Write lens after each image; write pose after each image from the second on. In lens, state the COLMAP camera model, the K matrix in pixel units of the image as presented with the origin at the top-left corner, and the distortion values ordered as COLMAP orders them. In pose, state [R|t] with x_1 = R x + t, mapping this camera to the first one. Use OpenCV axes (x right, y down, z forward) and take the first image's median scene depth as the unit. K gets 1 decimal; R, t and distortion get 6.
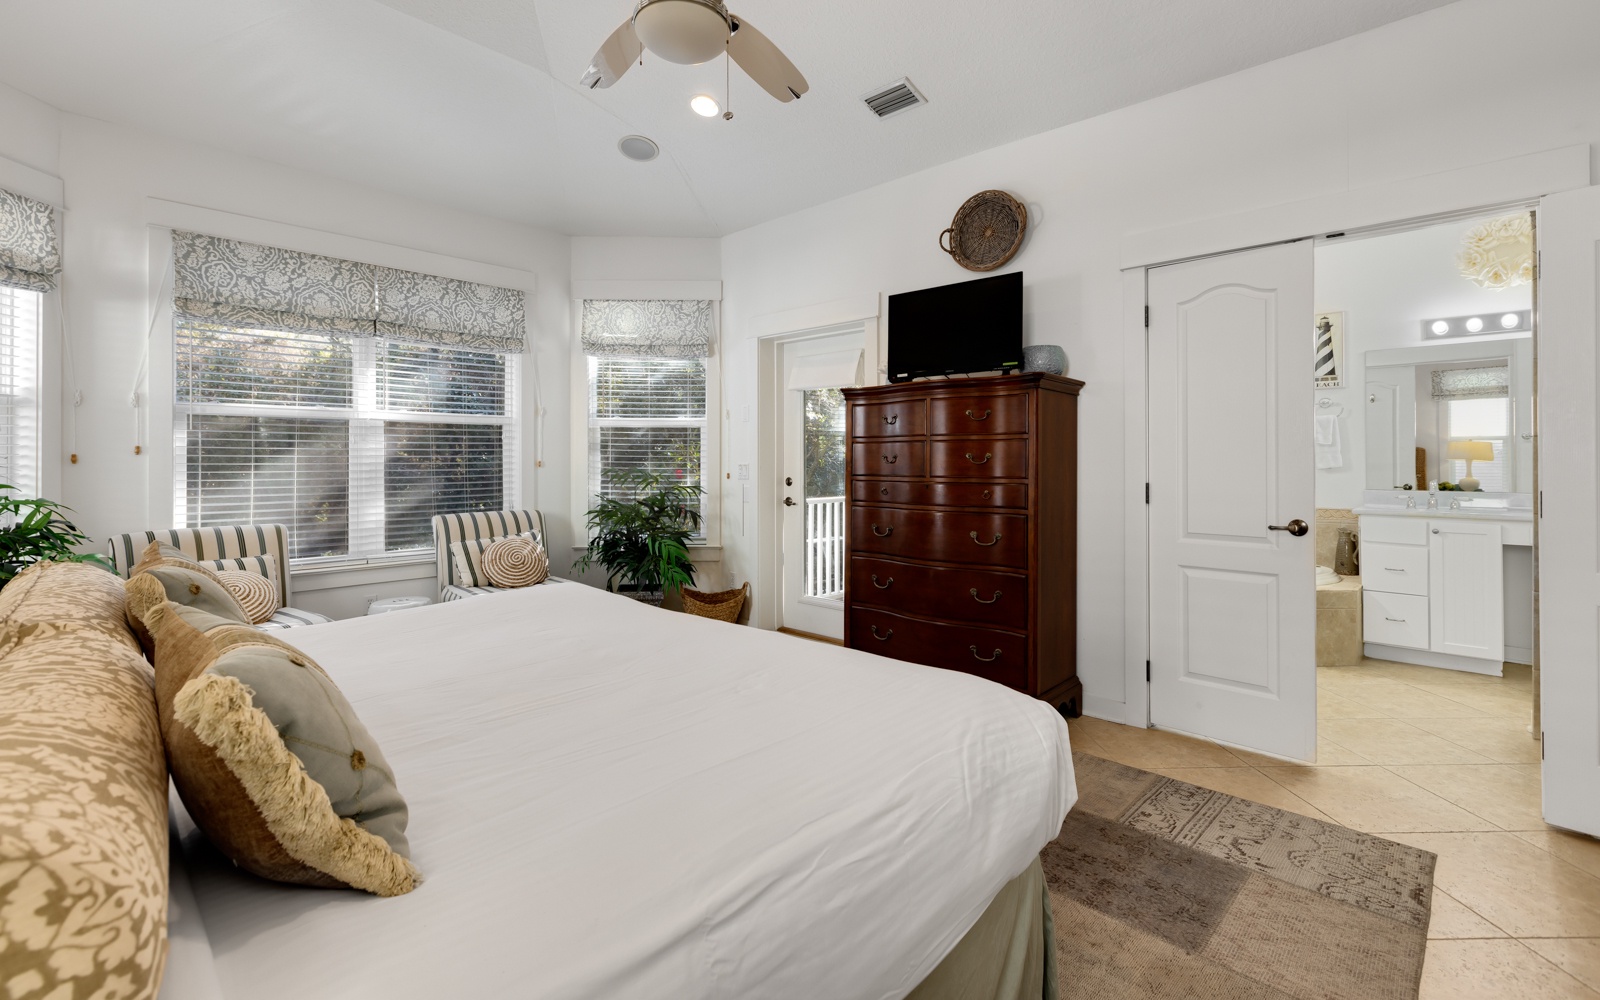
lens RADIAL K [[715.6, 0, 807.0], [0, 715.6, 463.5], [0, 0, 1]] dist [0.001227, 0.001528]
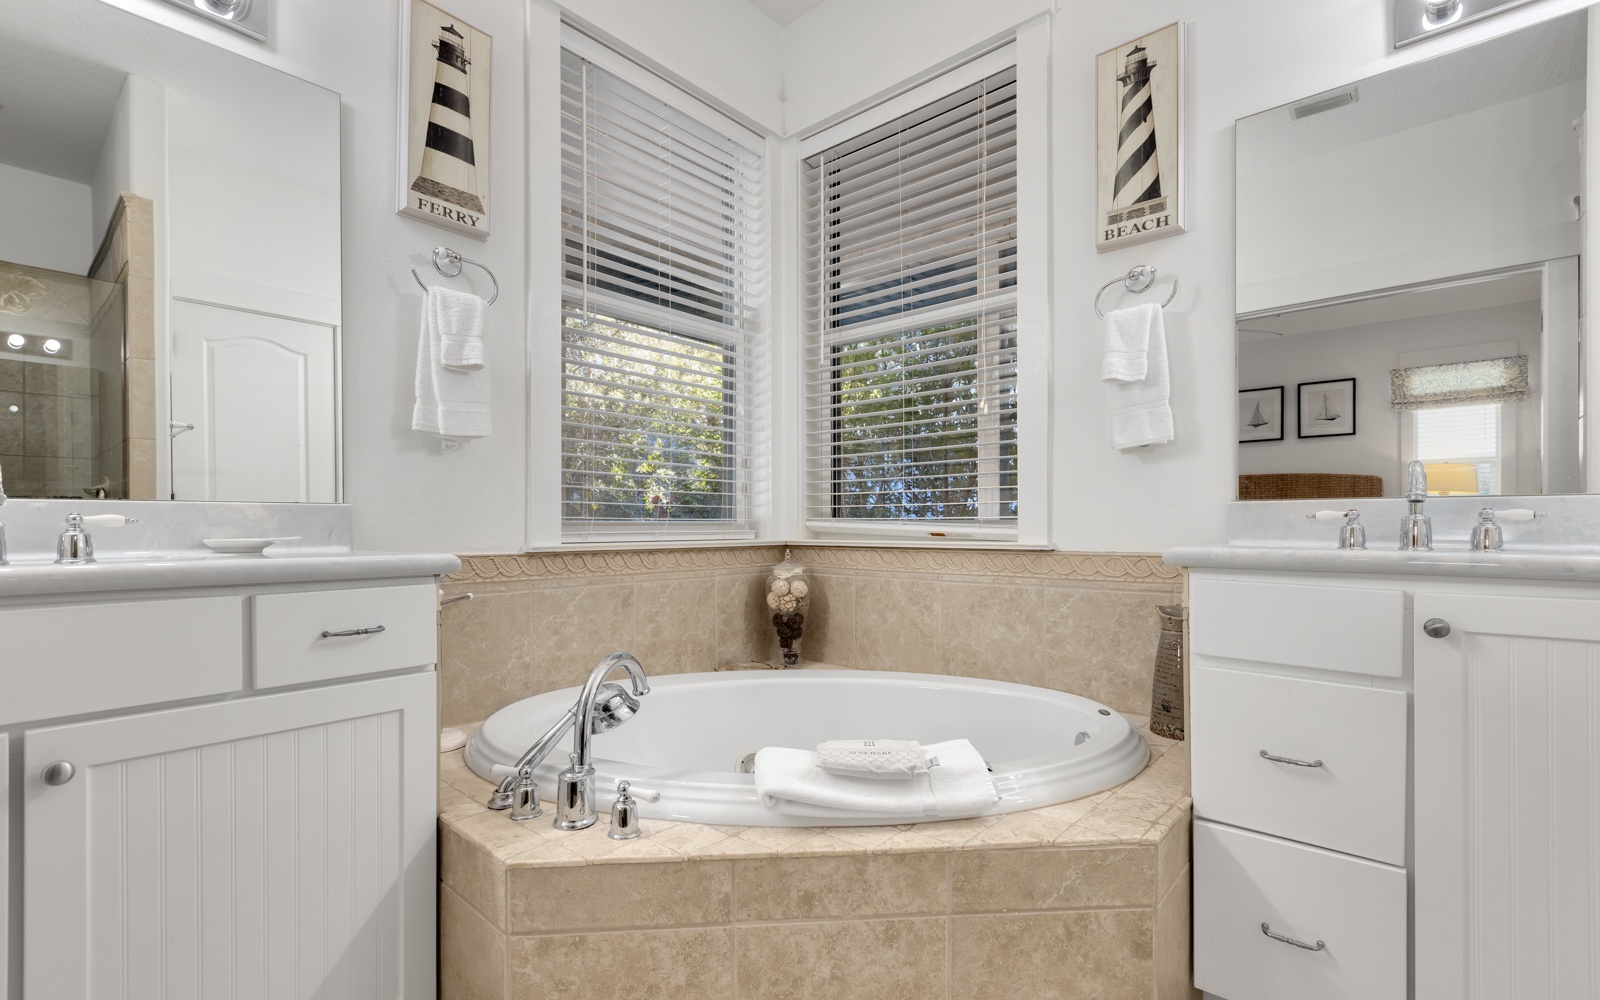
lens RADIAL K [[715.6, 0, 802.9], [0, 715.6, 529.3], [0, 0, 1]] dist [0.001227, 0.001528]
pose [[0.999294, 0.005629, 0.037157, 0.537334], [-0.005697, 0.999982, 0.001717, 0.050179], [-0.037147, -0.001927, 0.999308, 0.632164]]
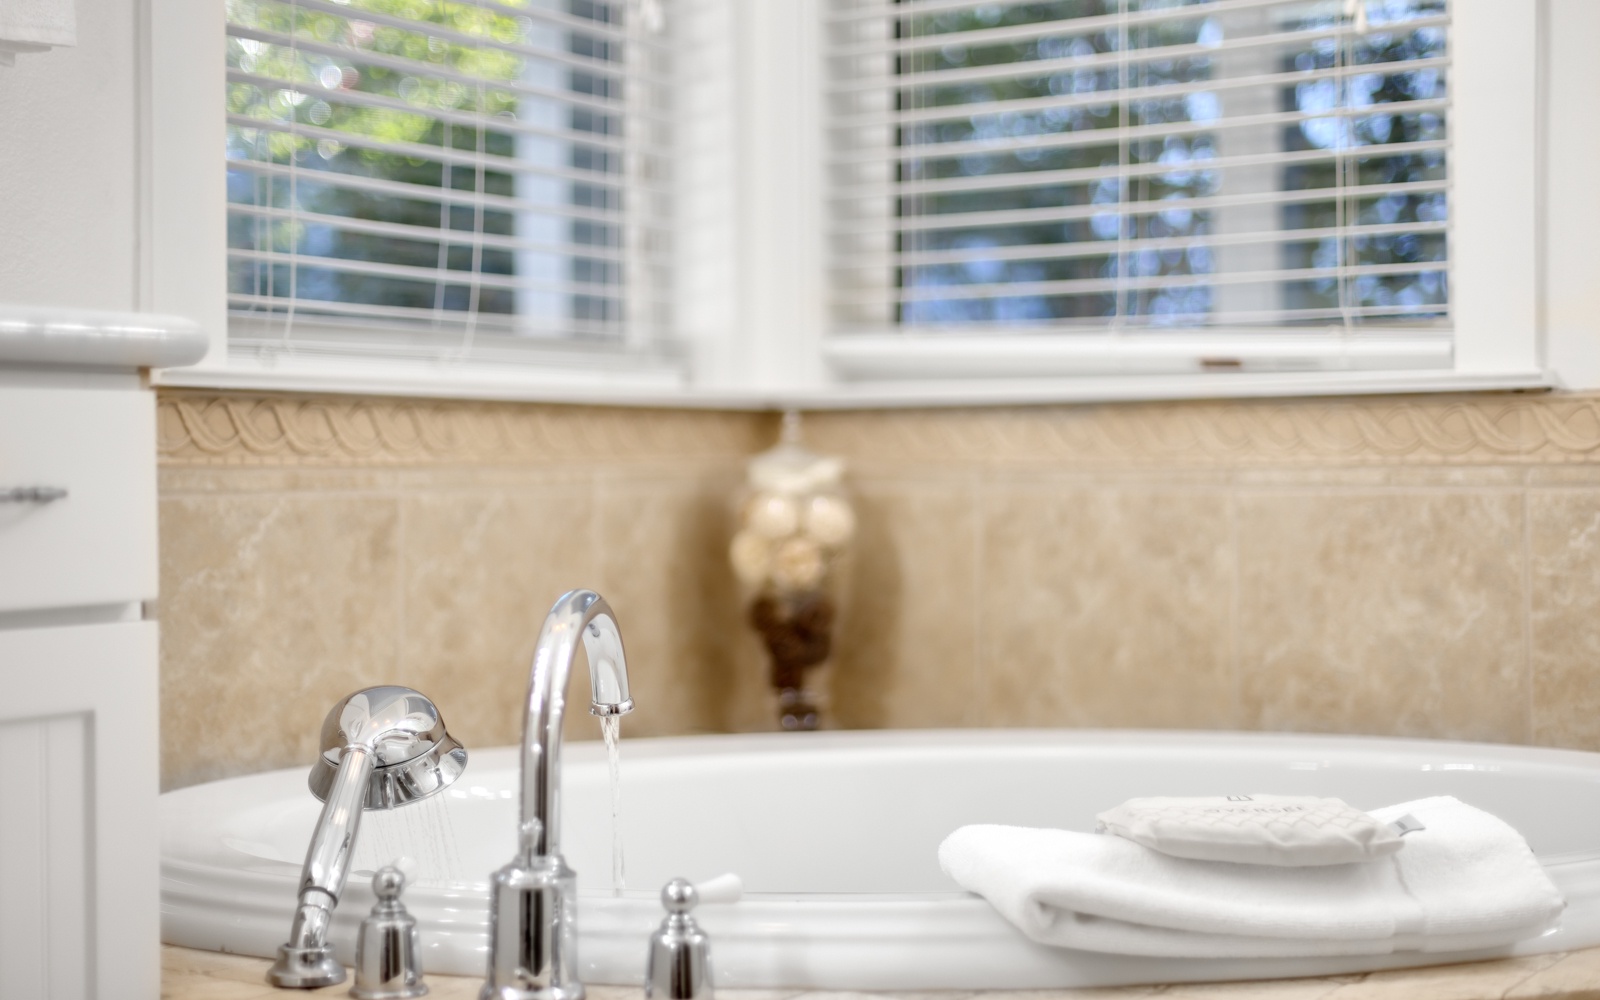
lens RADIAL K [[2341.8, 0, 794.8], [0, 2341.8, 502.9], [0, 0, 1]] dist [-0.022899, 0.000000]
pose [[0.985615, 0.000884, 0.169006, 0.447961], [-0.002096, 0.999973, 0.006993, 0.083616], [-0.168995, -0.007247, 0.985590, 0.563361]]
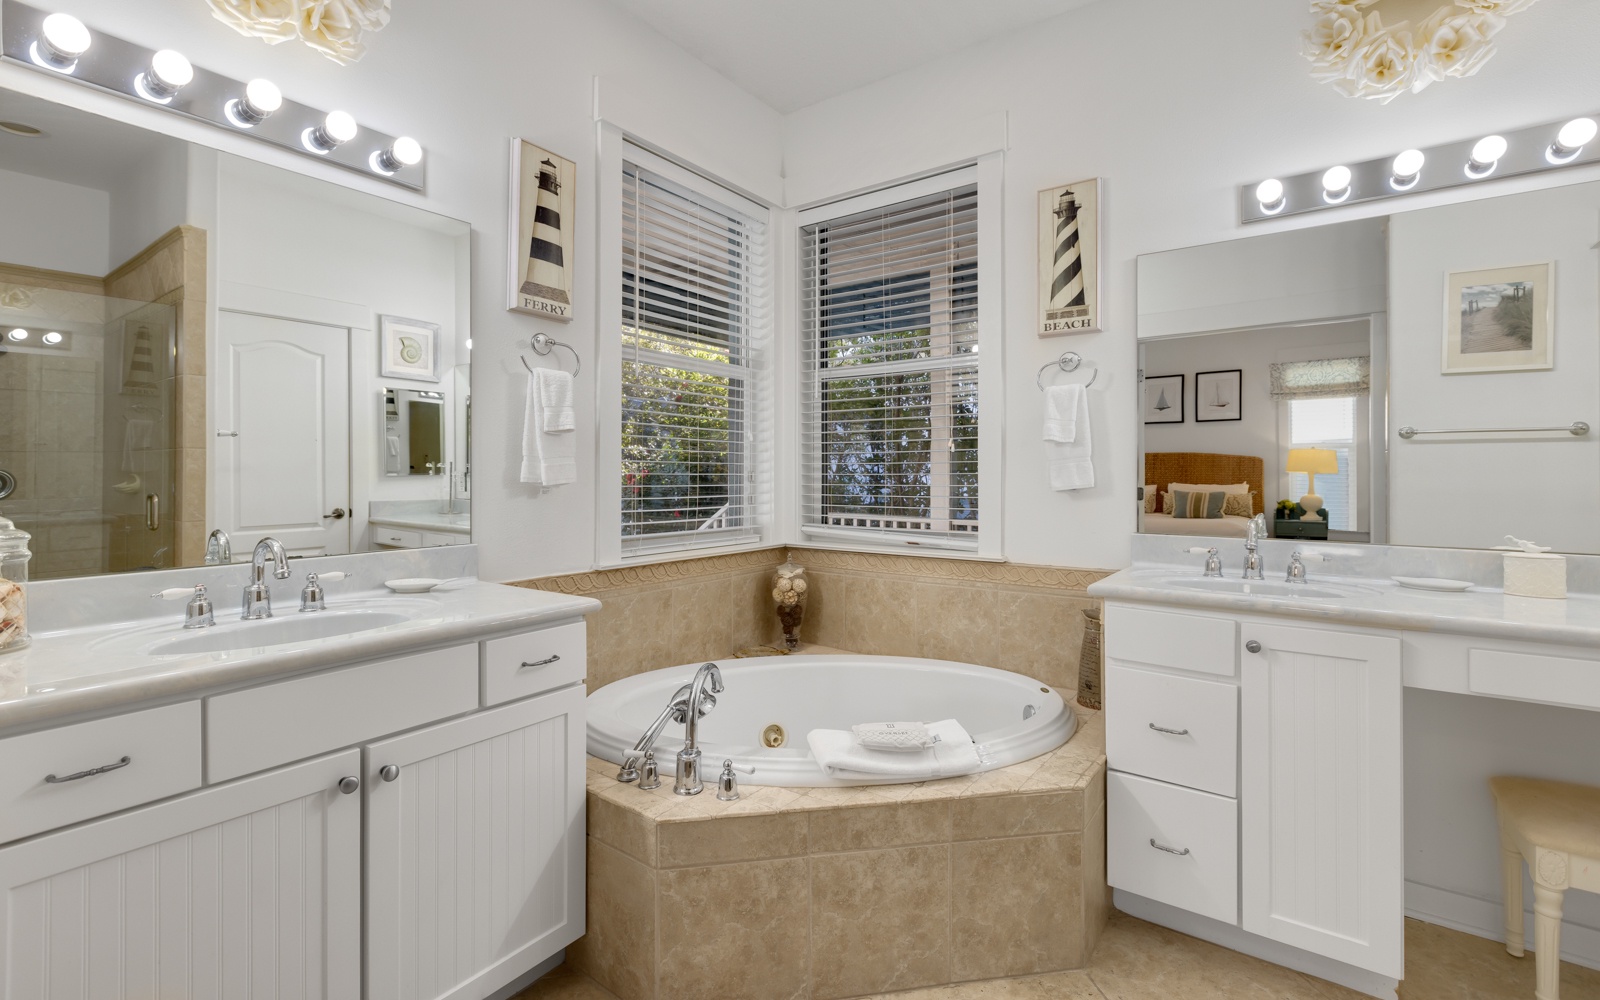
lens RADIAL K [[715.6, 0, 802.8], [0, 715.6, 469.5], [0, 0, 1]] dist [0.001227, 0.001528]
pose [[0.991243, 0.009721, 0.131690, 0.474870], [-0.009295, 0.999949, -0.003844, -0.003904], [-0.131721, 0.002587, 0.991283, 0.526099]]
